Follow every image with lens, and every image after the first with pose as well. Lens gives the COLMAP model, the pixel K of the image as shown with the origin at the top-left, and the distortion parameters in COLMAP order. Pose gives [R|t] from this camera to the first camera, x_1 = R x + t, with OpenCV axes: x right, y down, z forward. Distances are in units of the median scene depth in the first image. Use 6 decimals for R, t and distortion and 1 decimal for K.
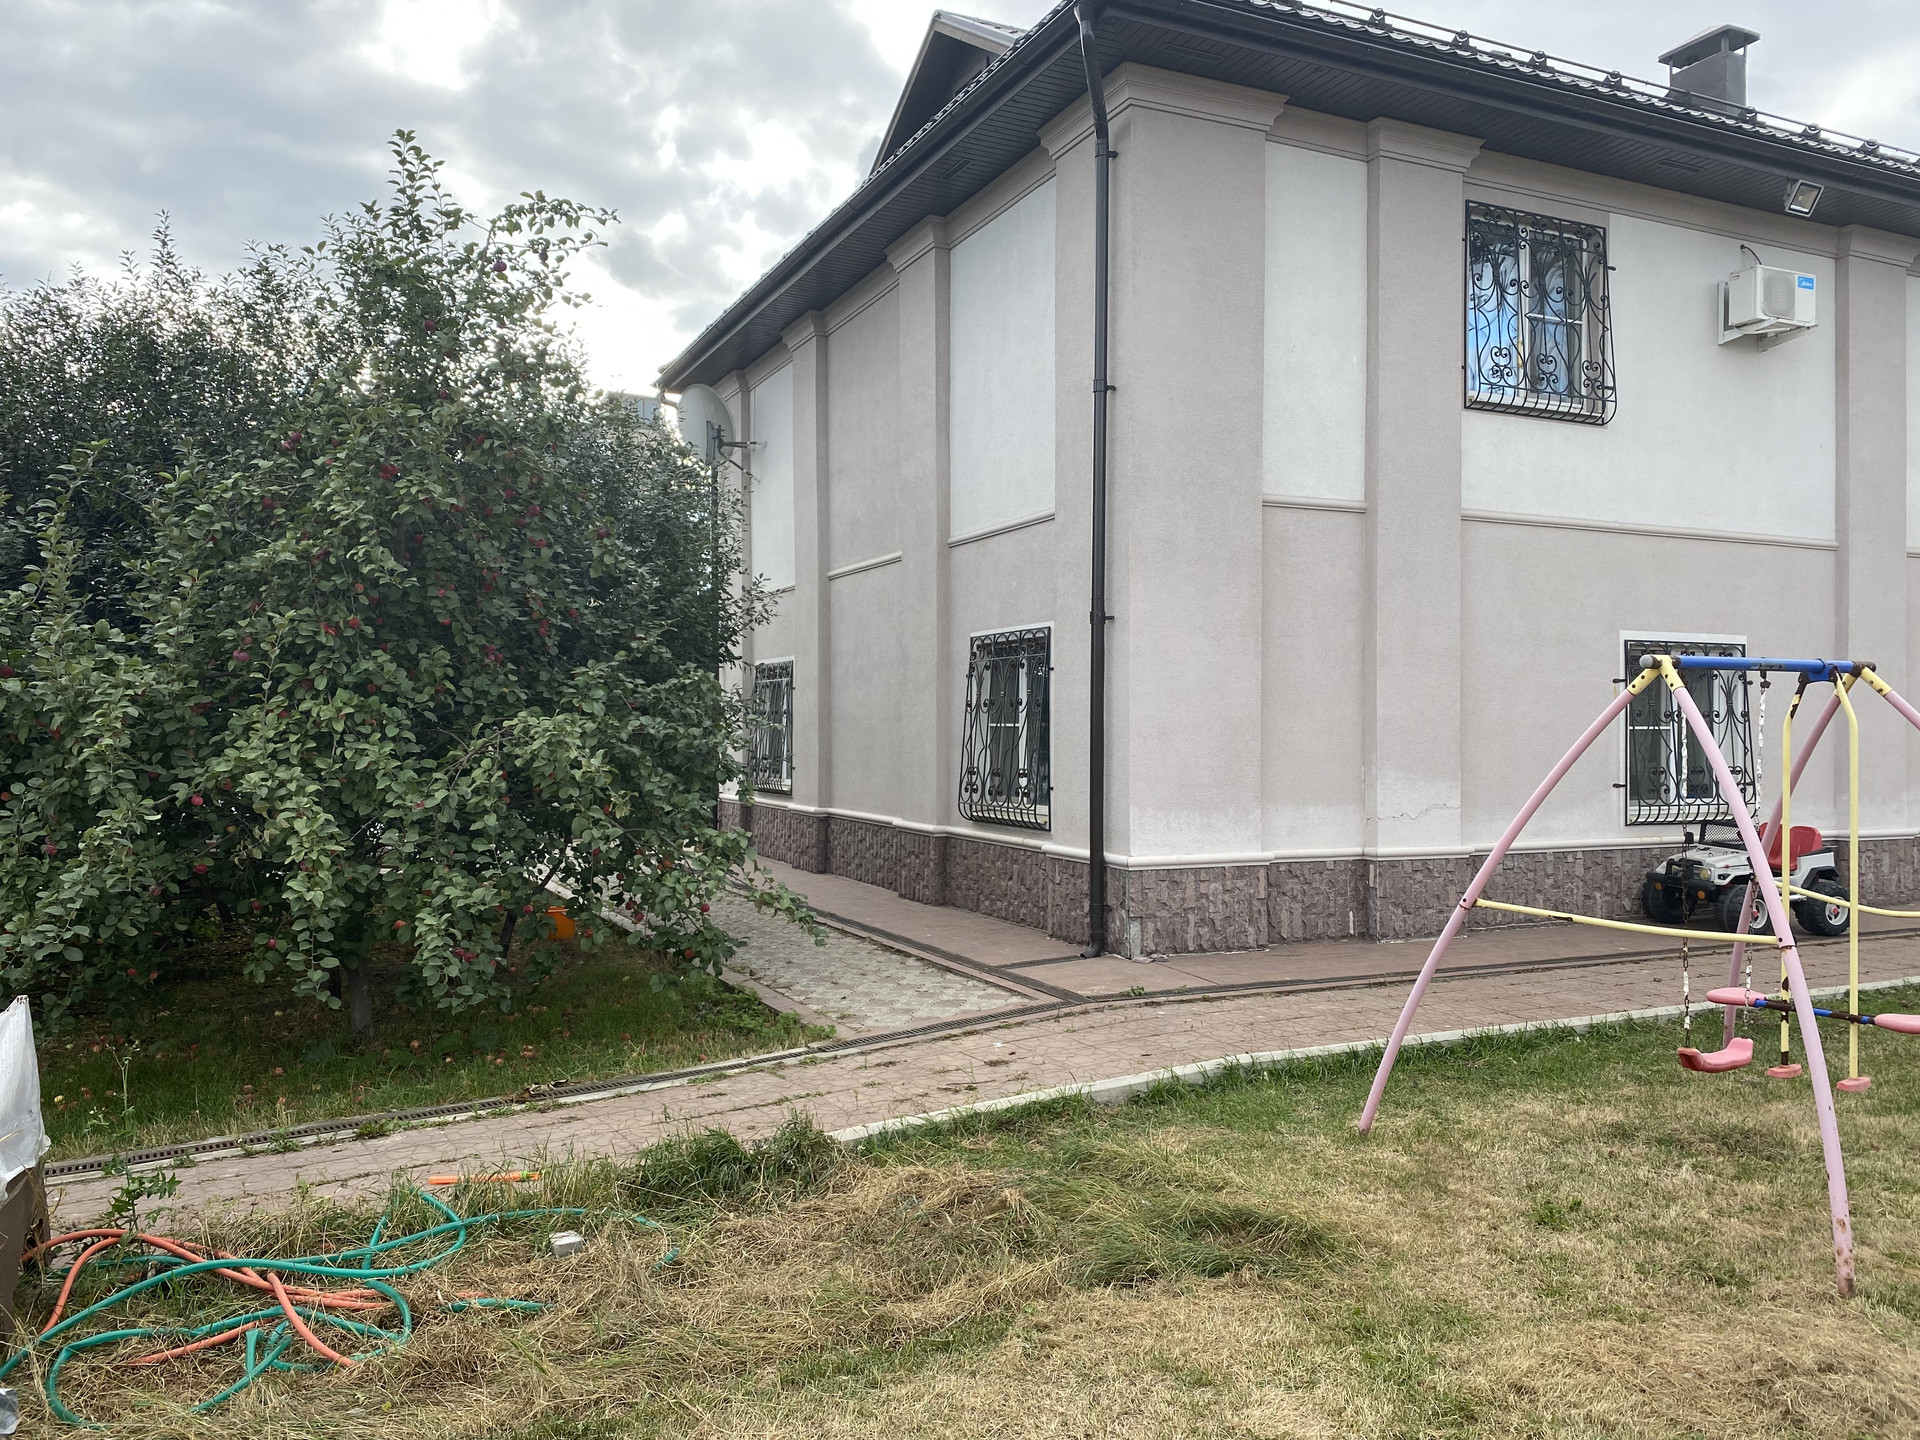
lens RADIAL K [[1455.6, 0, 977.4], [0, 1455.6, 720.8], [0, 0, 1]] dist [0.042749, -0.050973]
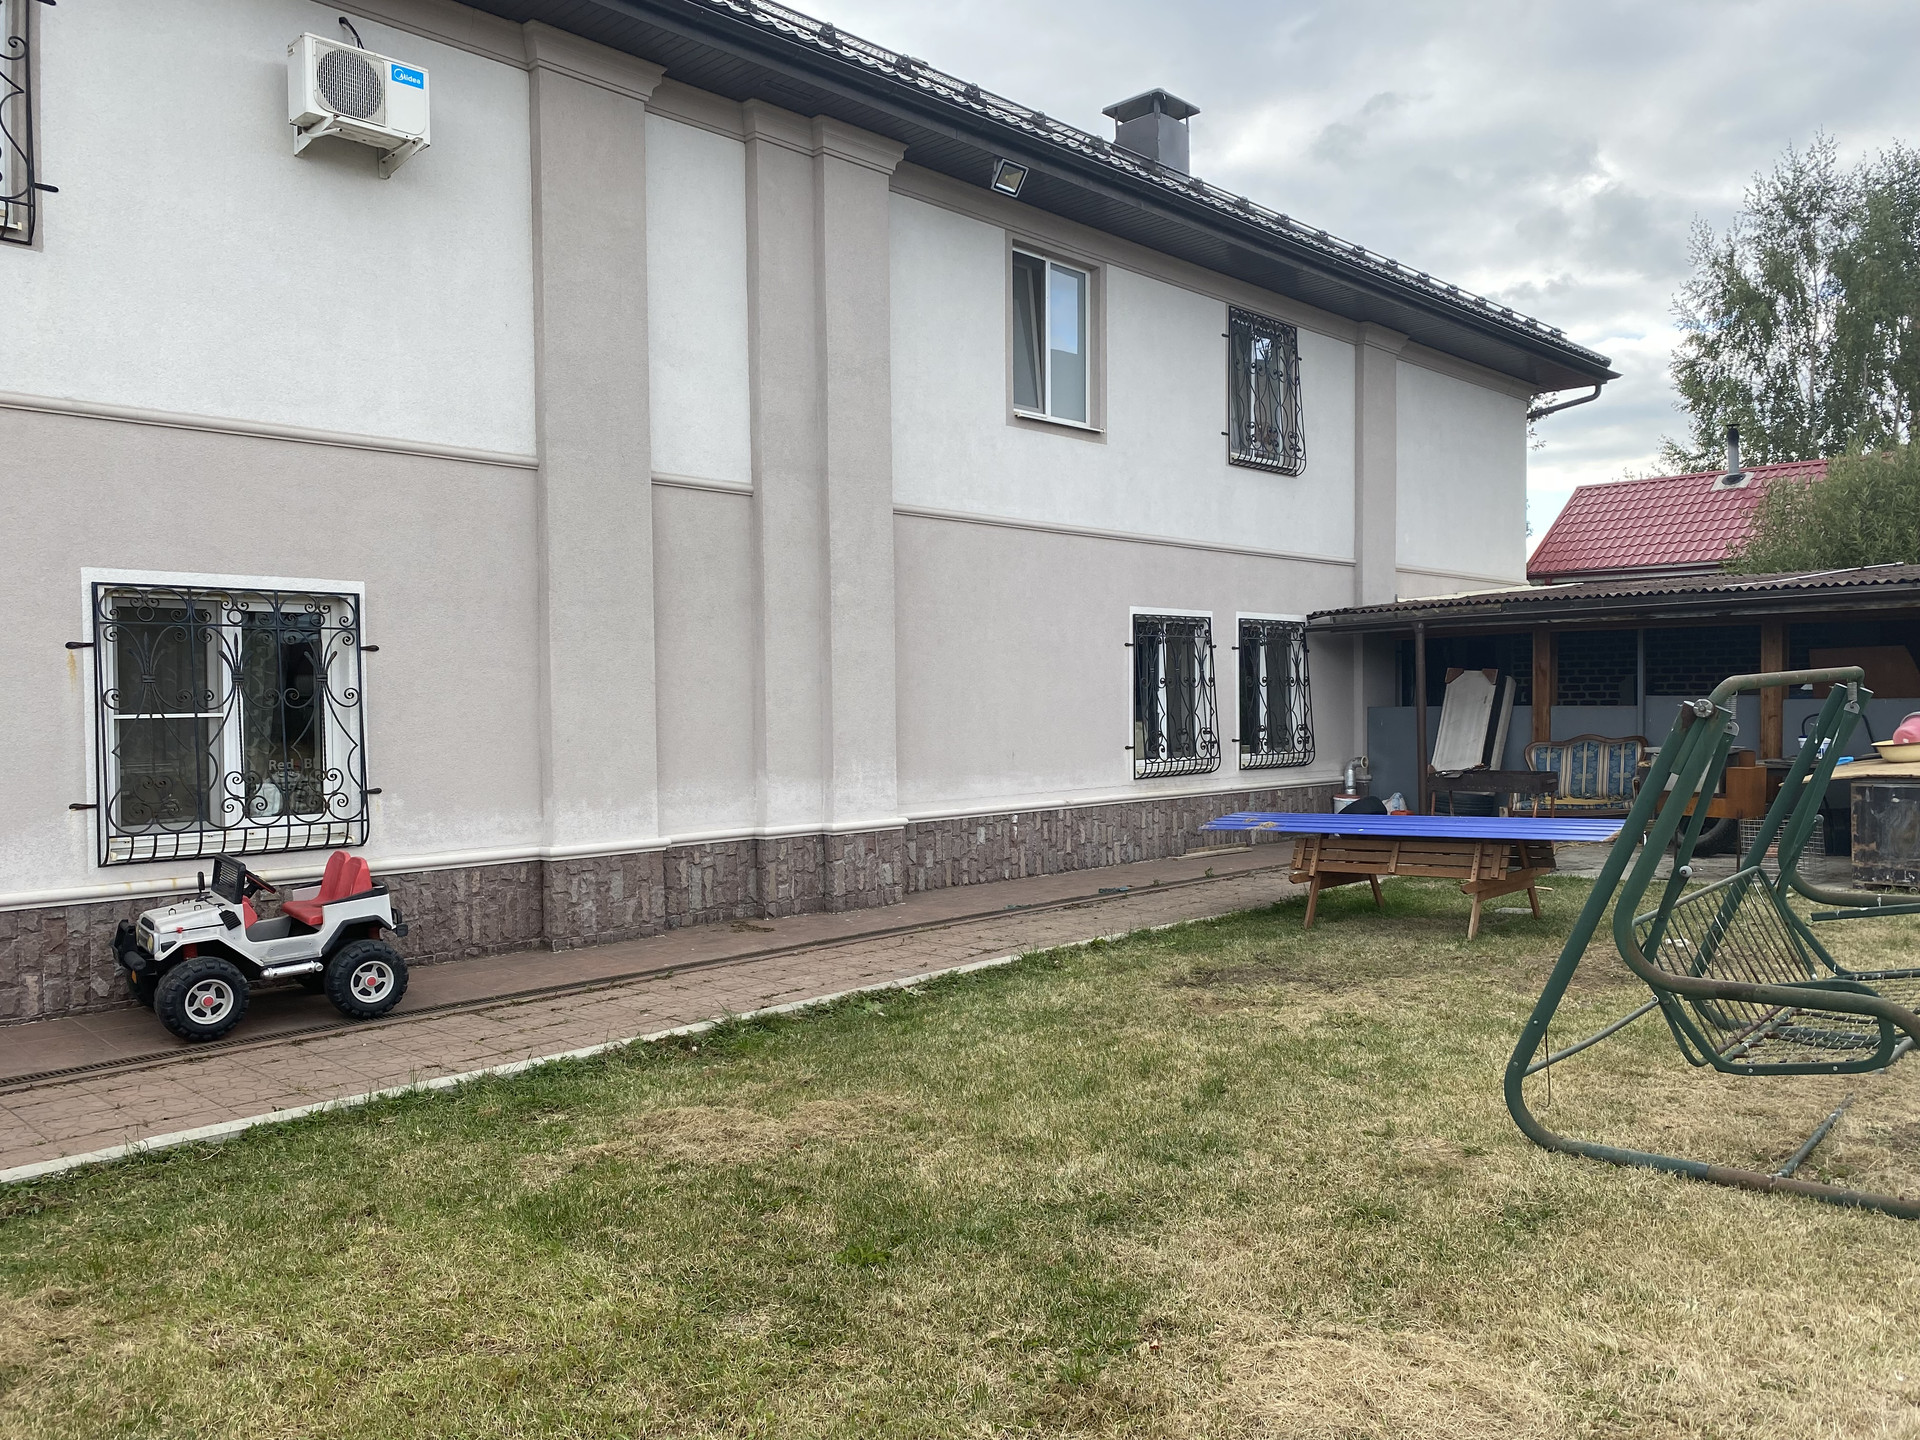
lens RADIAL K [[1455.6, 0, 940.3], [0, 1455.6, 731.5], [0, 0, 1]] dist [0.042749, -0.050973]
pose [[0.934849, -0.026644, 0.354045, 0.565104], [0.019768, 0.999539, 0.023025, 0.003280], [-0.354495, -0.014526, 0.934945, 0.260441]]
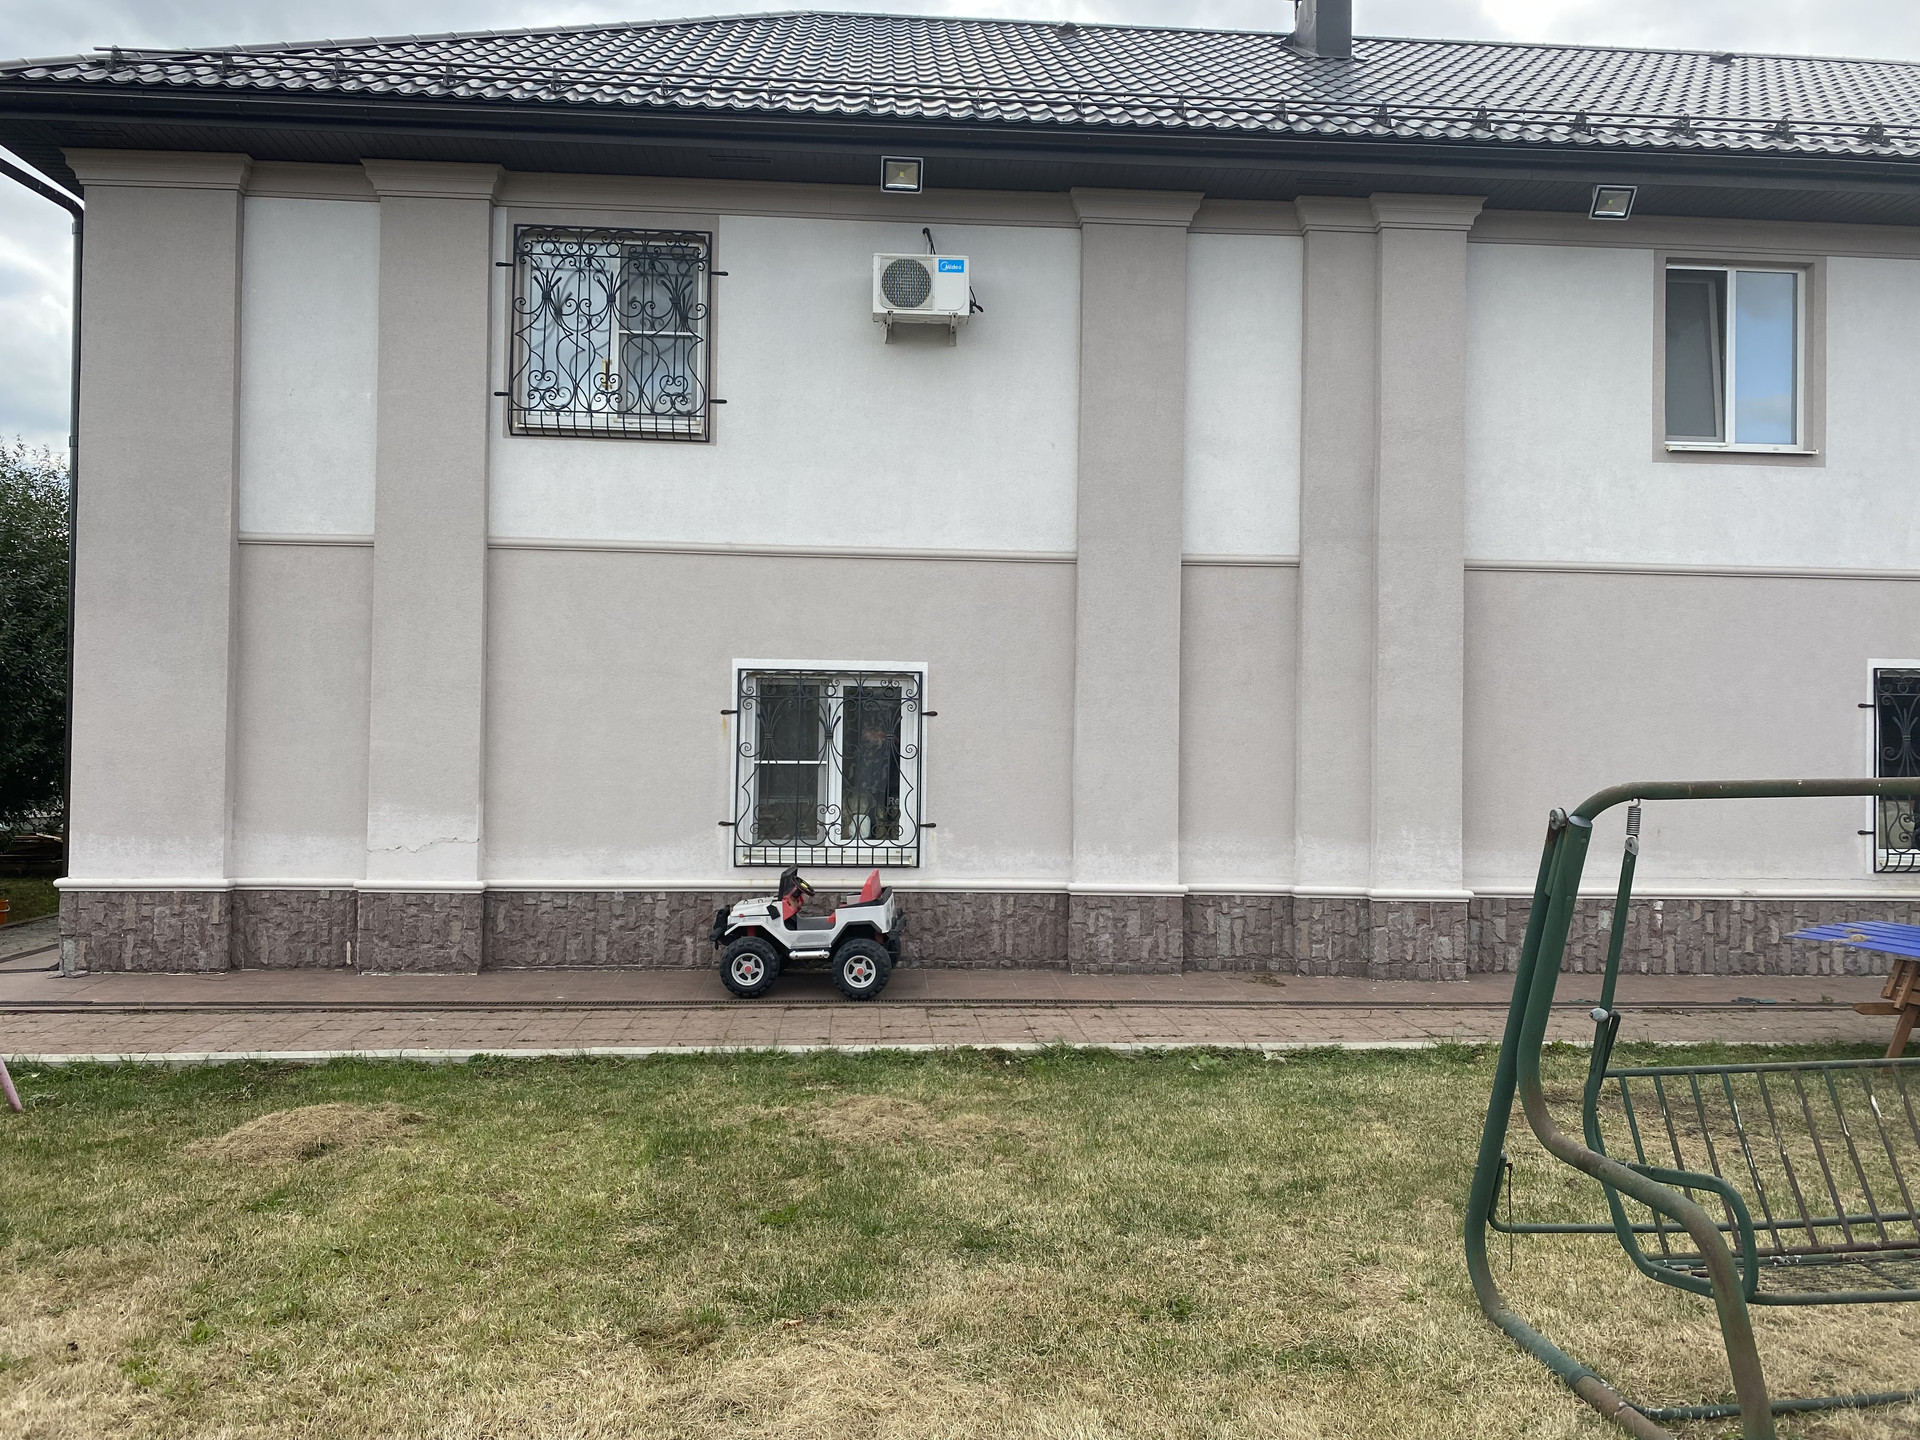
lens RADIAL K [[1455.6, 0, 969.7], [0, 1455.6, 712.8], [0, 0, 1]] dist [0.042749, -0.050973]
pose [[0.931772, -0.001669, -0.363040, 0.929302], [-0.006774, 0.999735, -0.021983, -0.007588], [0.362980, 0.022942, 0.931514, 0.190269]]
